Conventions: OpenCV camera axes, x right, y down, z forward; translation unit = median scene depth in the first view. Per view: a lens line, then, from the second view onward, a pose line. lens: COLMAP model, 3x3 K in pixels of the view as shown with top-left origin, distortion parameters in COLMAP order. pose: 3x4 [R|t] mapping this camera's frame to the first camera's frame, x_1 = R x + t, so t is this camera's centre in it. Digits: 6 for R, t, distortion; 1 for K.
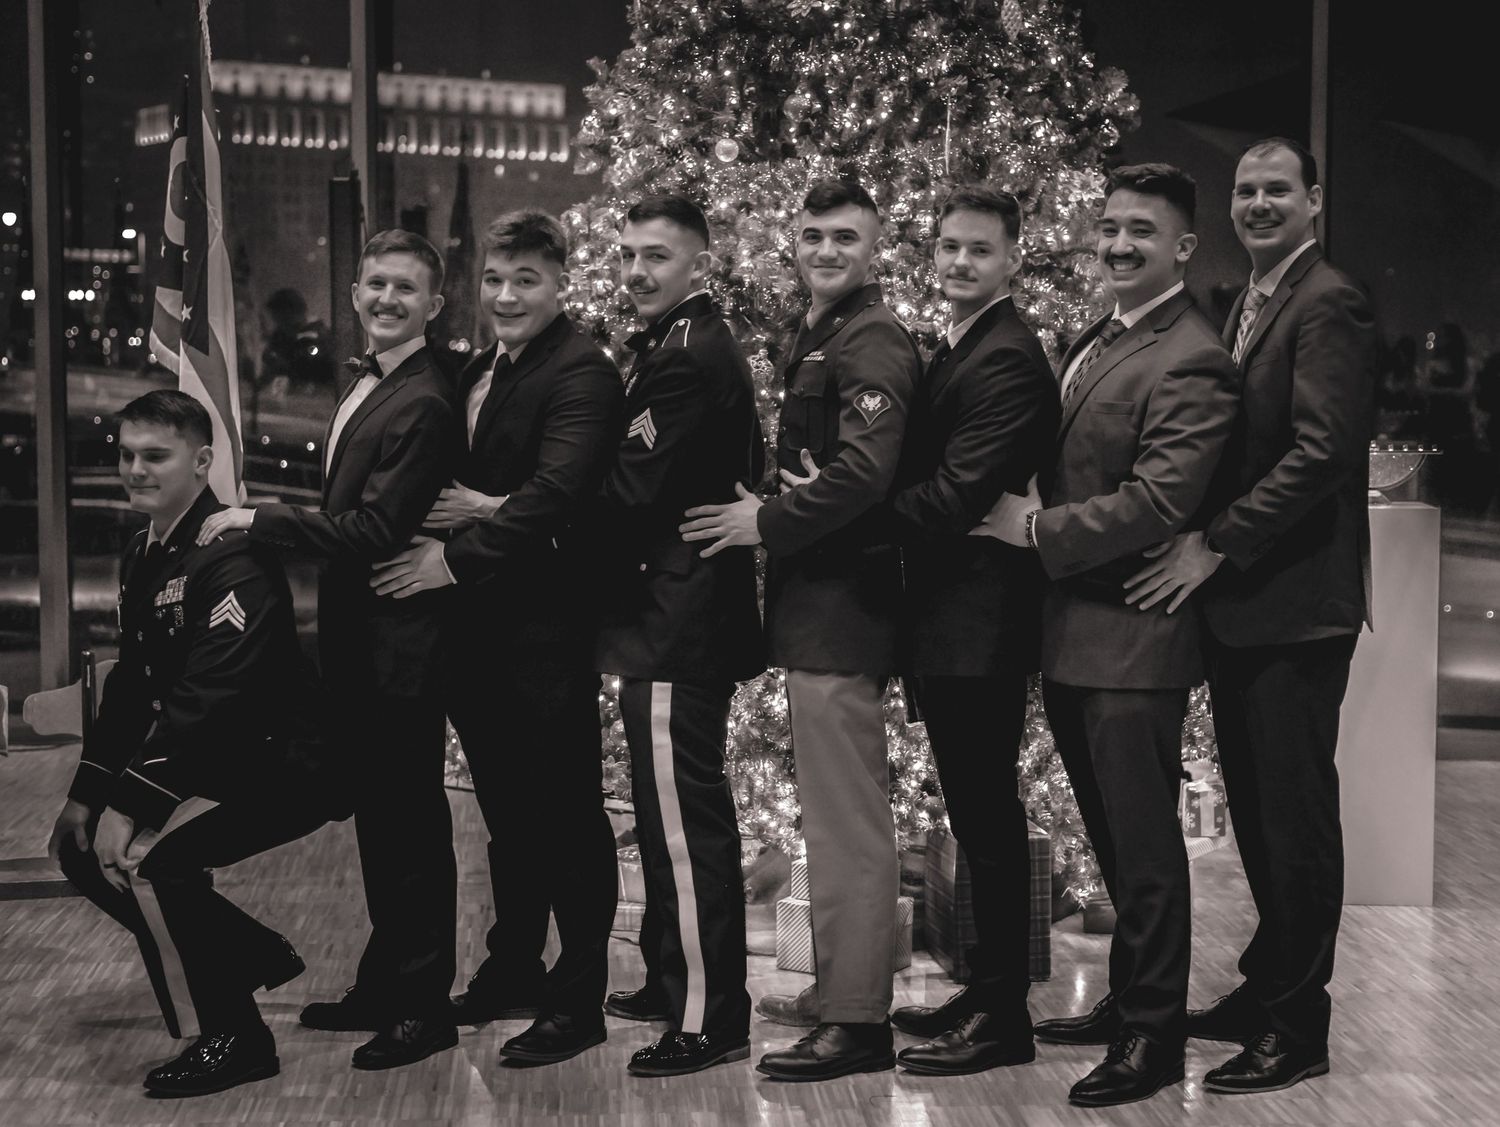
lens RADIAL K [[2363.3, 0, 750.0], [0, 2363.3, 563.5], [0, 0, 1]] dist [0.005583, 0.069002]
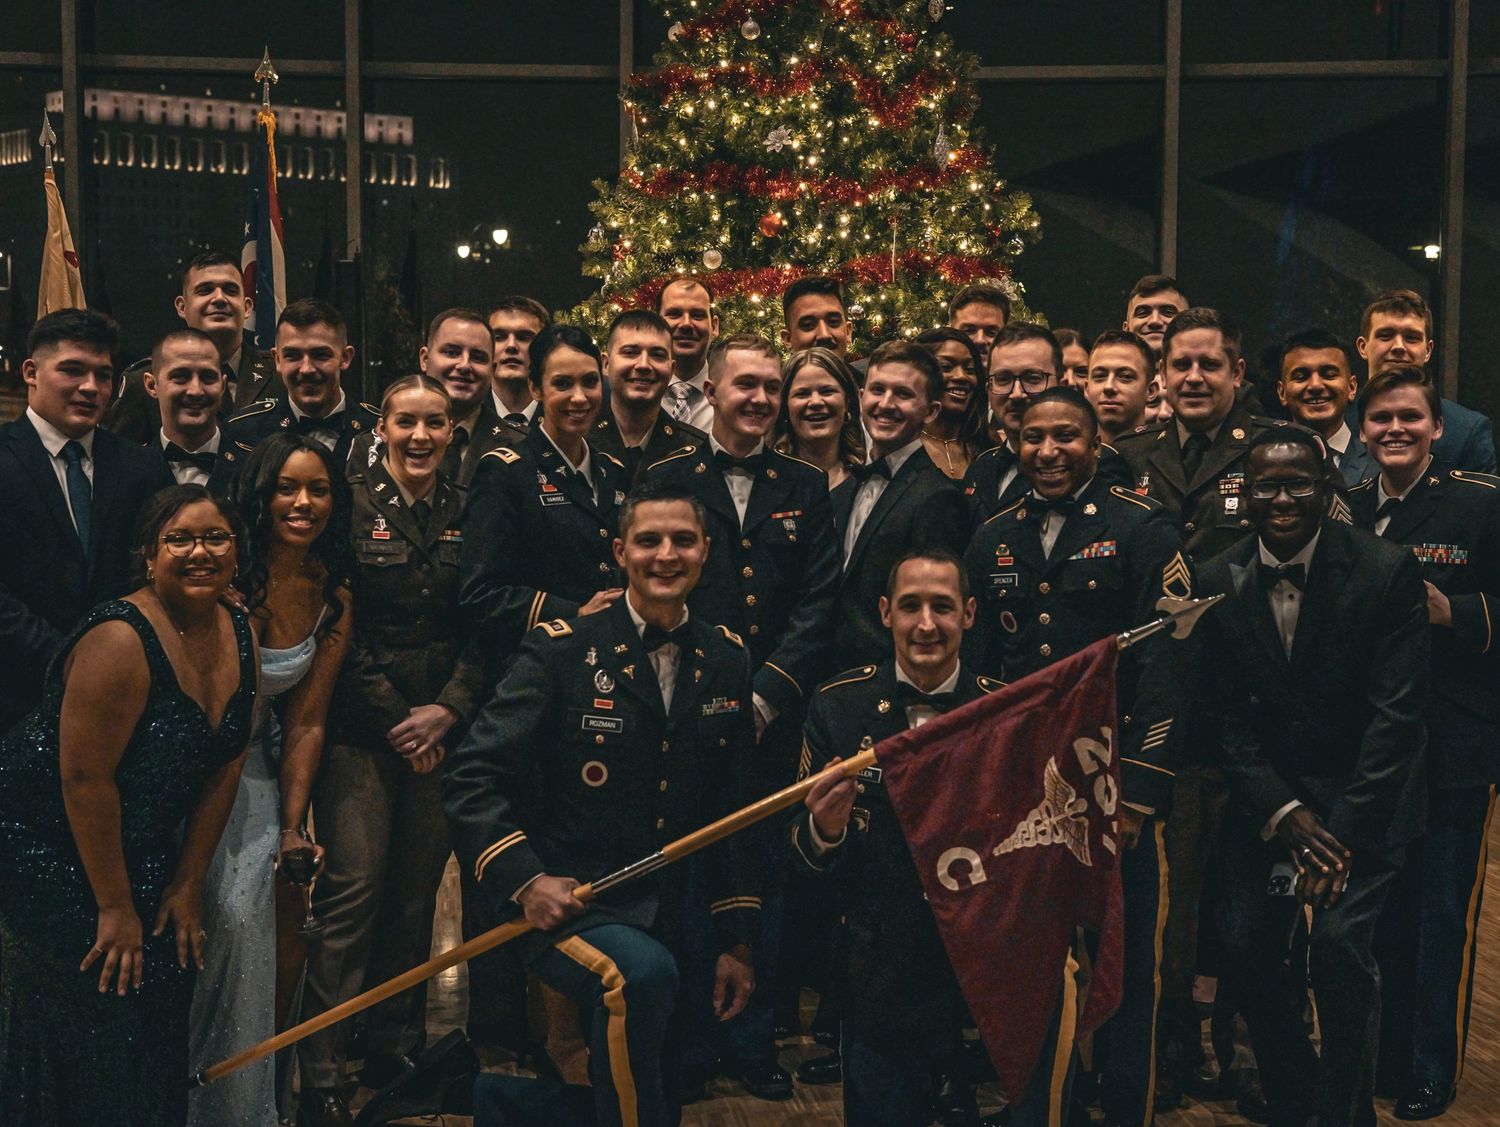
lens RADIAL K [[2225.6, 0, 750.0], [0, 2225.6, 563.5], [0, 0, 1]] dist [0.004810, 0.502490]
pose [[0.997433, -0.000654, 0.071603, -0.071816], [0.000832, 0.999997, -0.002454, -0.014388], [-0.071601, 0.002508, 0.997430, -0.147537]]
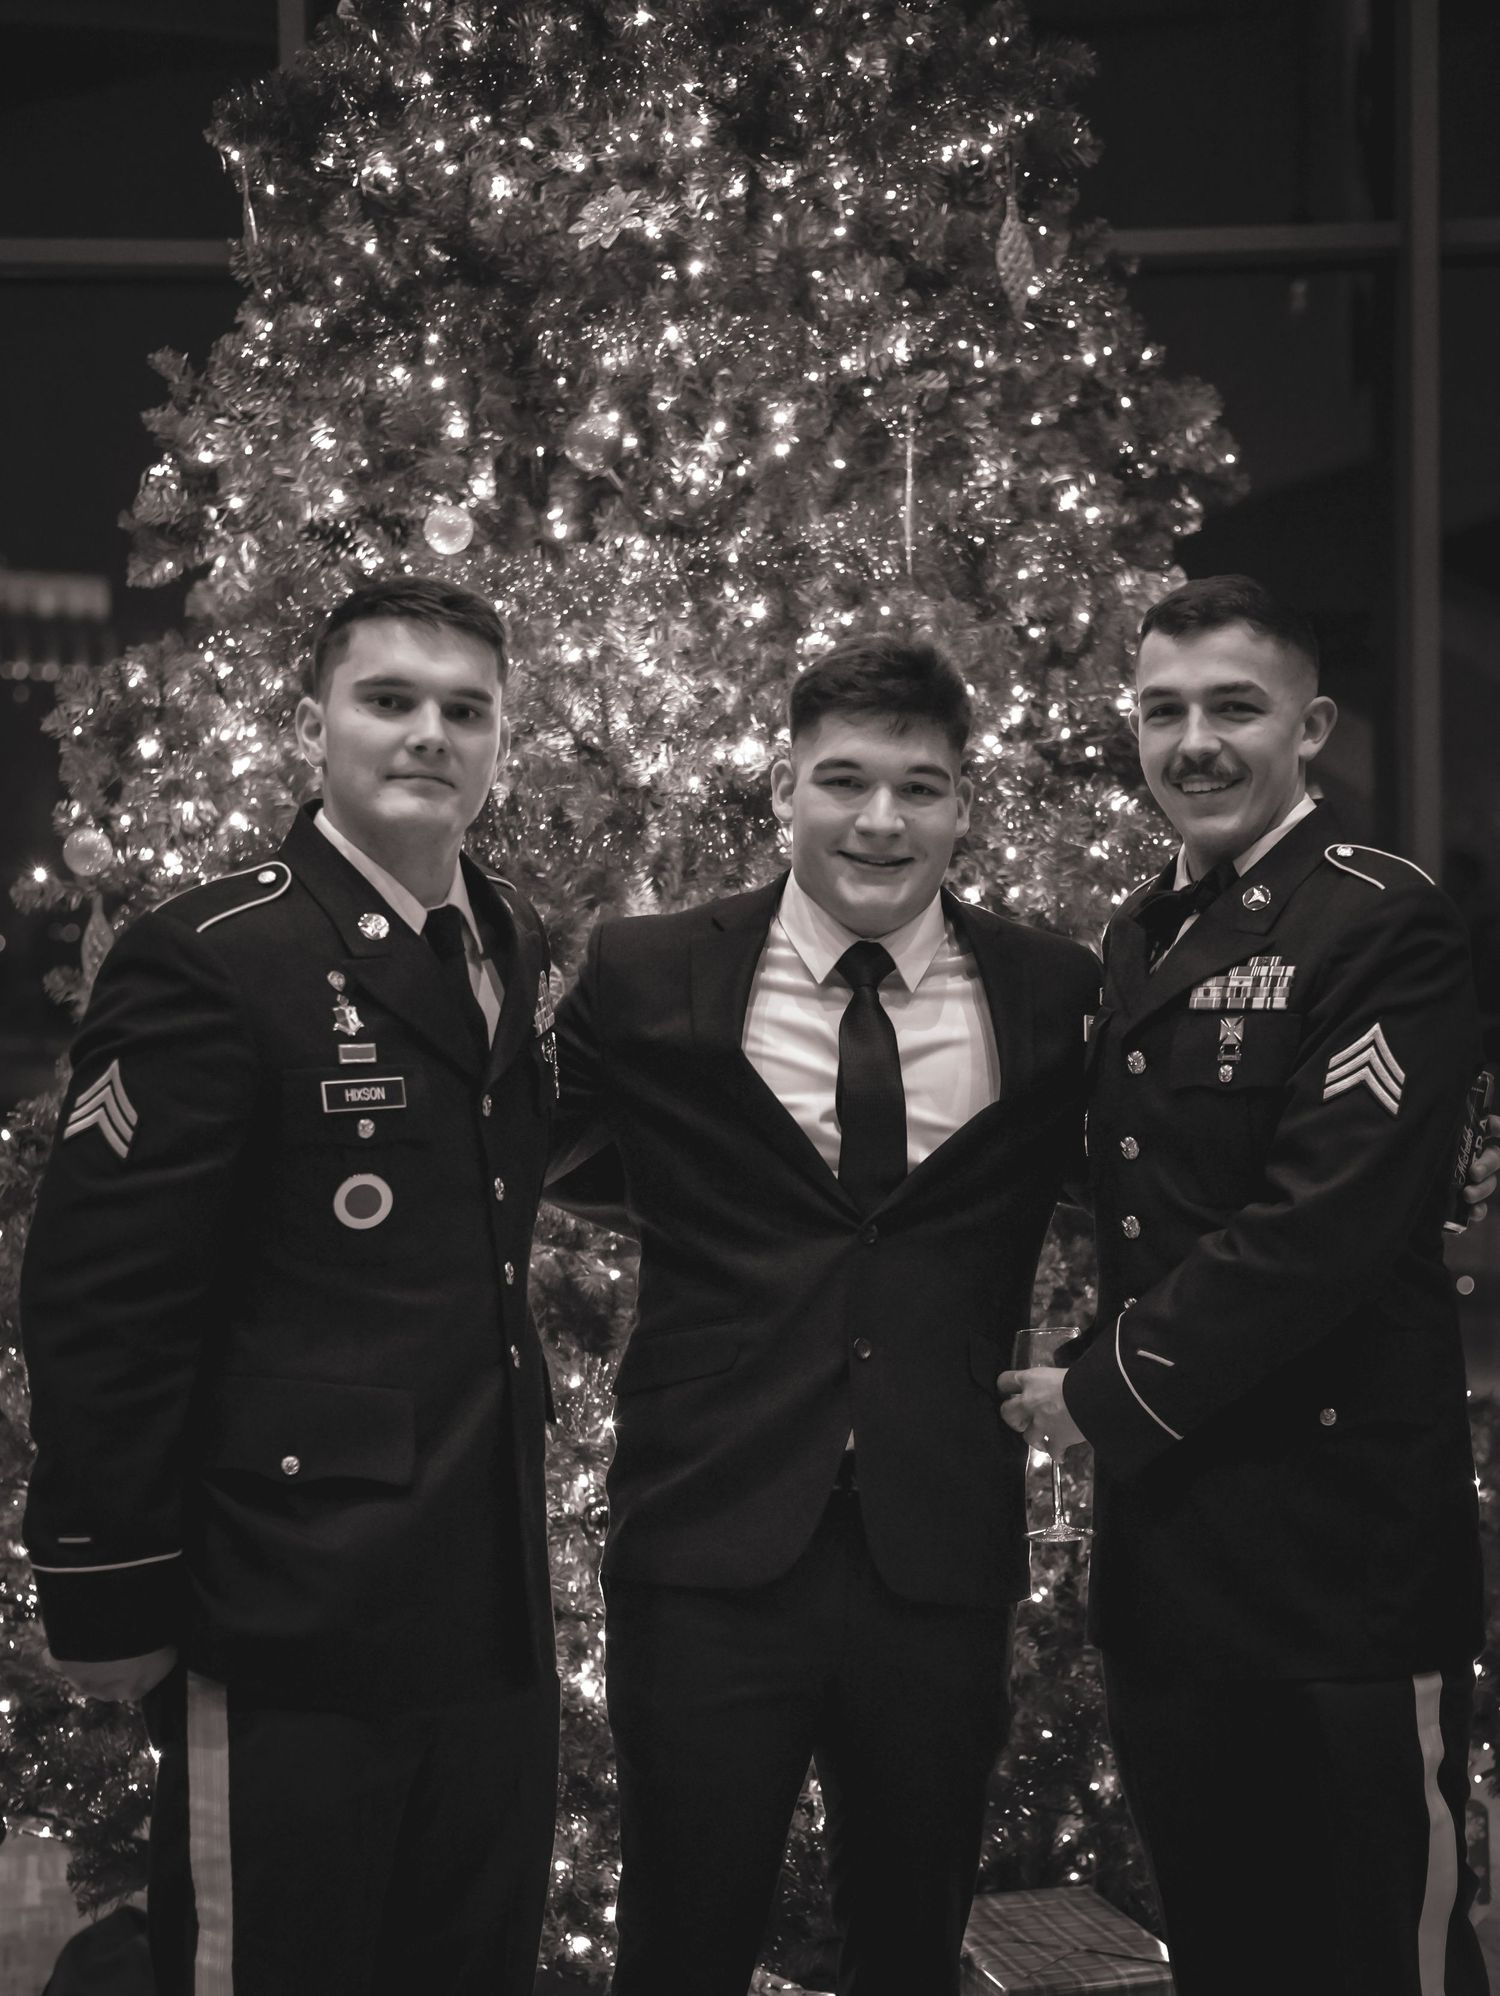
lens RADIAL K [[3144.8, 0, 750.6], [0, 3144.8, 1164.1], [0, 0, 1]] dist [0.005583, 0.069002]
pose [[0.992668, -0.024163, 0.118433, -0.027364], [0.025977, 0.999567, -0.013798, -0.034204], [-0.118049, 0.016773, 0.992866, 0.351244]]
